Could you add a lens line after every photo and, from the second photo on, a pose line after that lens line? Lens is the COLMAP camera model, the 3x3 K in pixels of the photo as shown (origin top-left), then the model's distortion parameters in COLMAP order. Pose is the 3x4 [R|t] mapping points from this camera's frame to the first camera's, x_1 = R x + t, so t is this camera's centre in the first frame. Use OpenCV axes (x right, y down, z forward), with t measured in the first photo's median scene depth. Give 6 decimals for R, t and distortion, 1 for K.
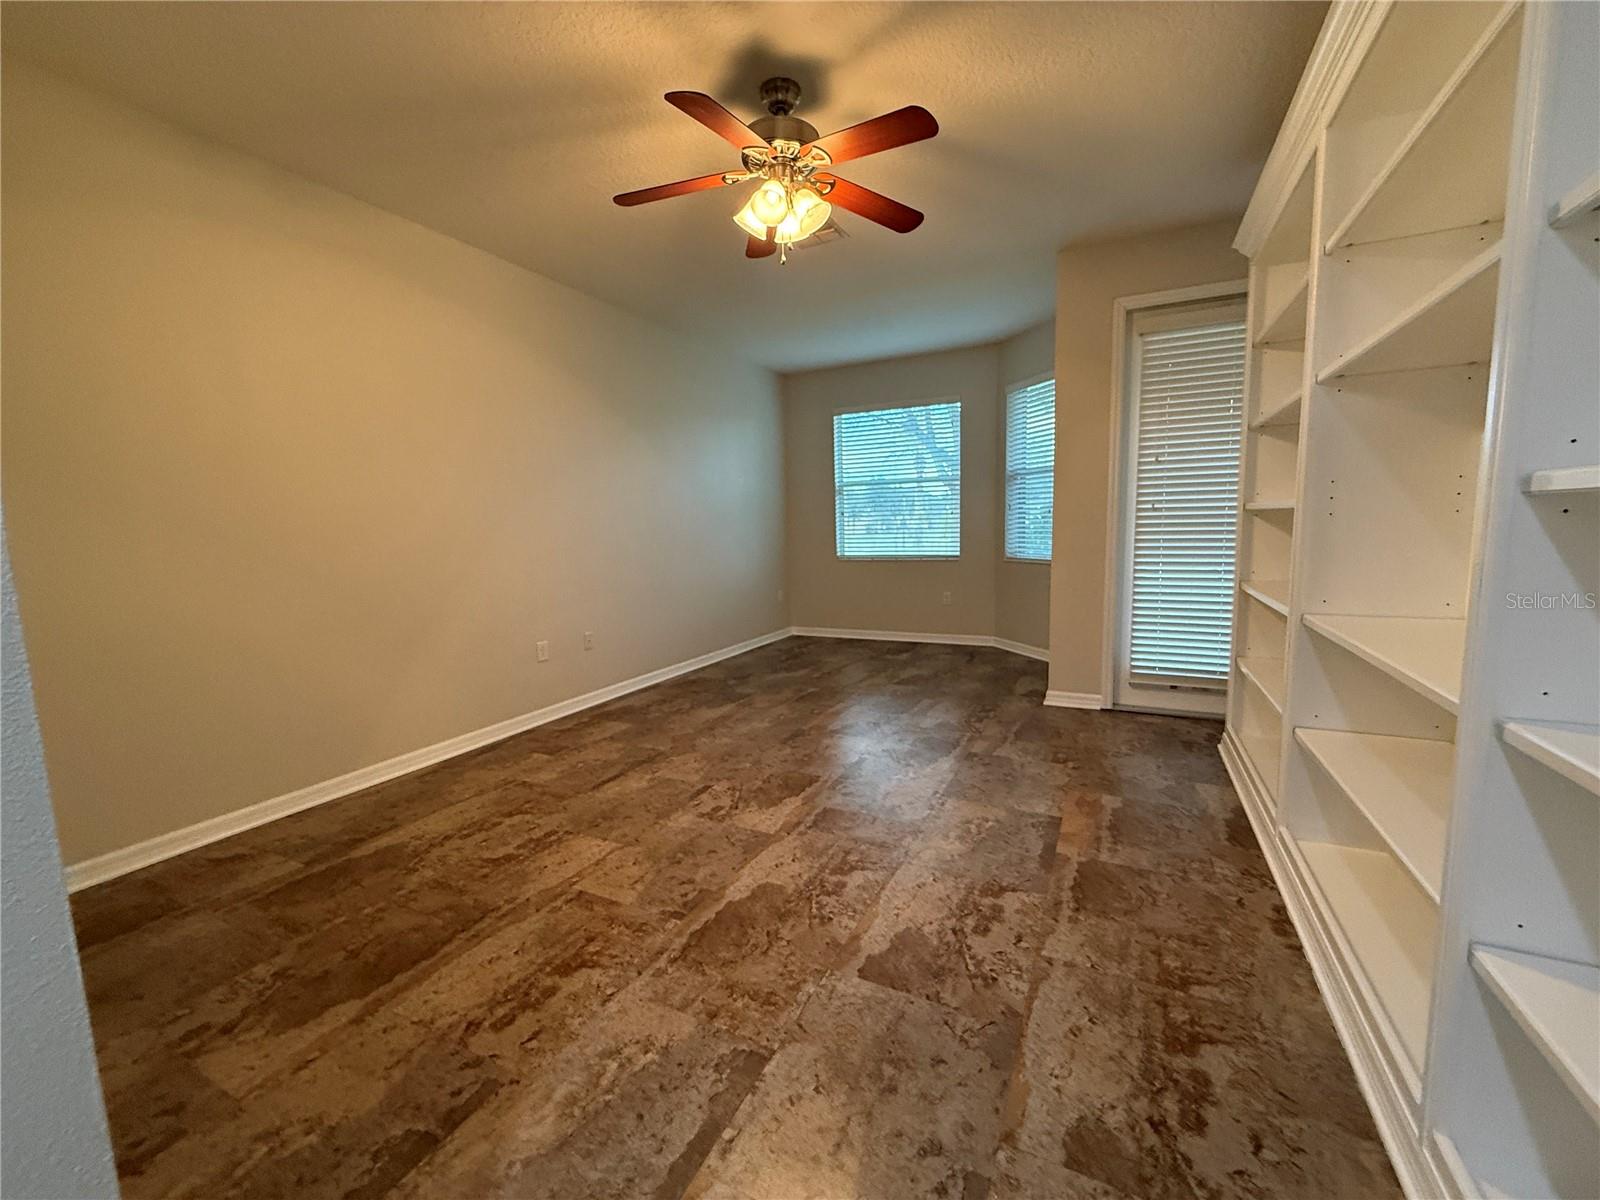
lens RADIAL K [[639.2, 0, 800.0], [0, 639.2, 594.3], [0, 0, 1]] dist [-0.002804, 0.000515]
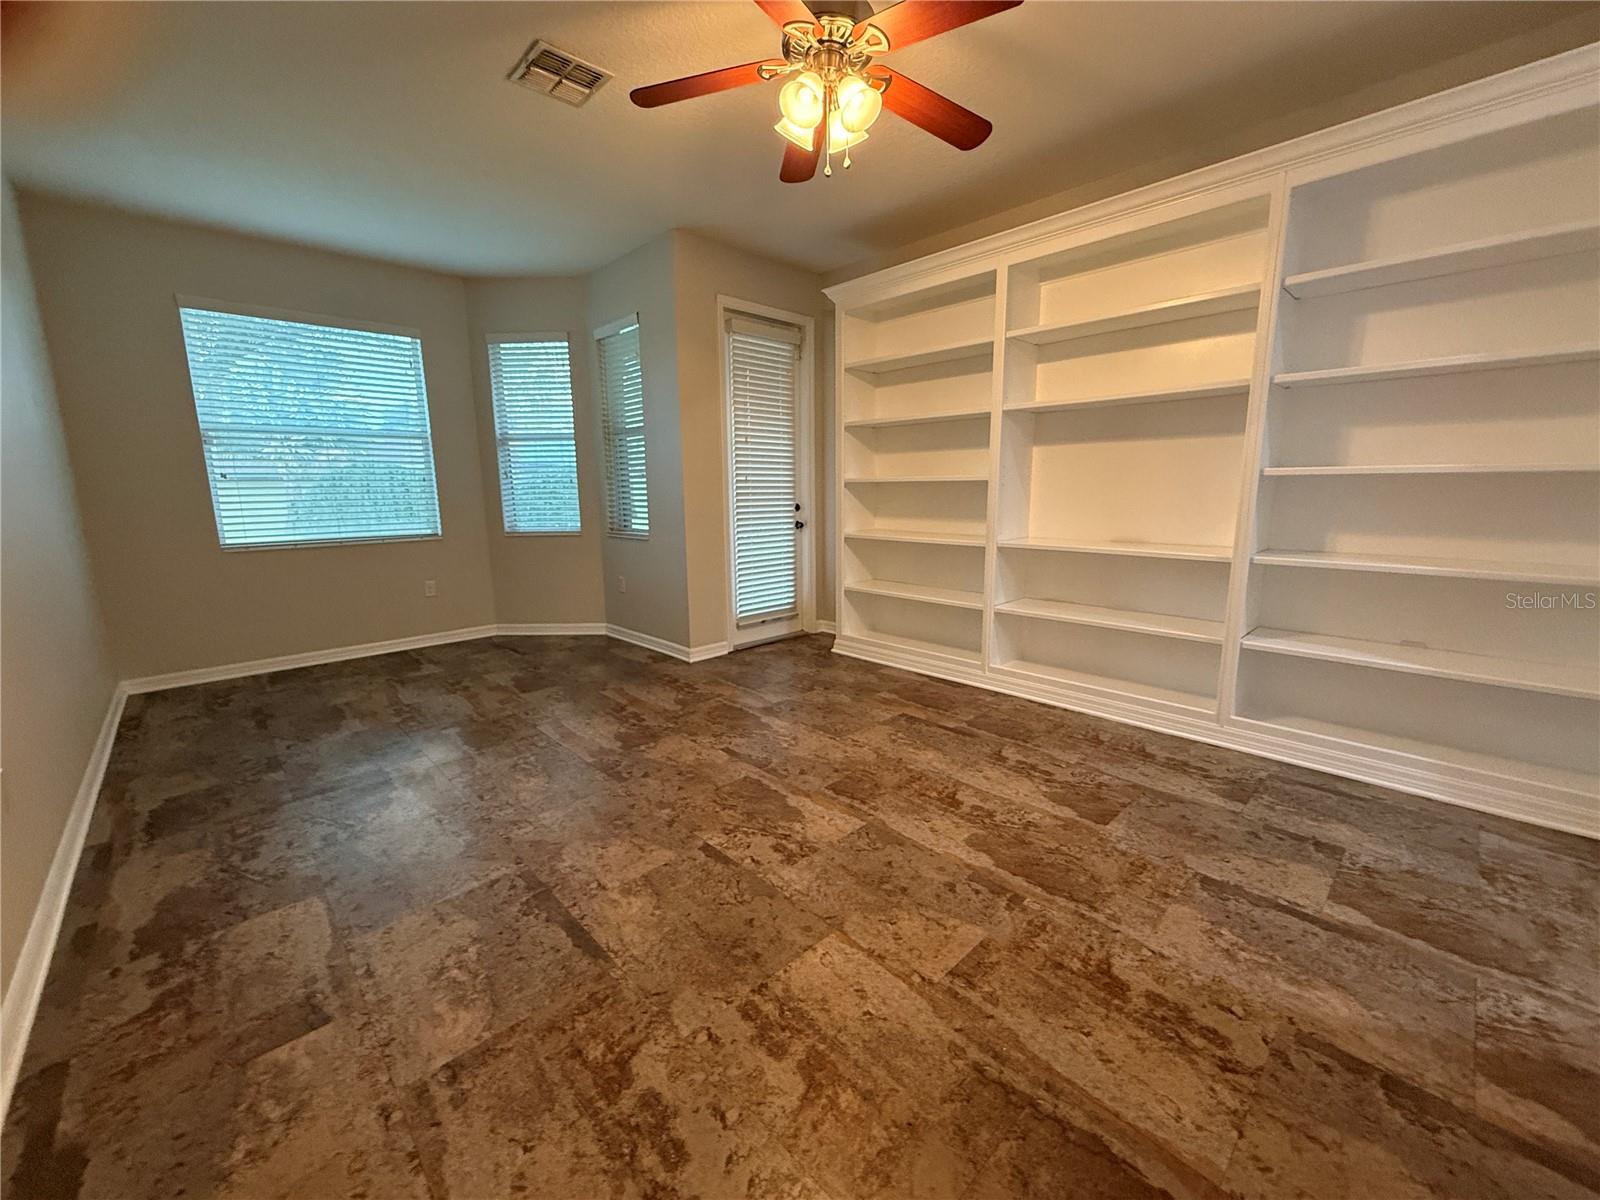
lens RADIAL K [[639.2, 0, 804.8], [0, 639.2, 582.8], [0, 0, 1]] dist [-0.002804, 0.000515]
pose [[0.339952, -0.120520, 0.932688, -0.978936], [0.105301, 0.990396, 0.089596, -0.062616], [-0.934529, 0.067754, 0.349378, 0.821462]]
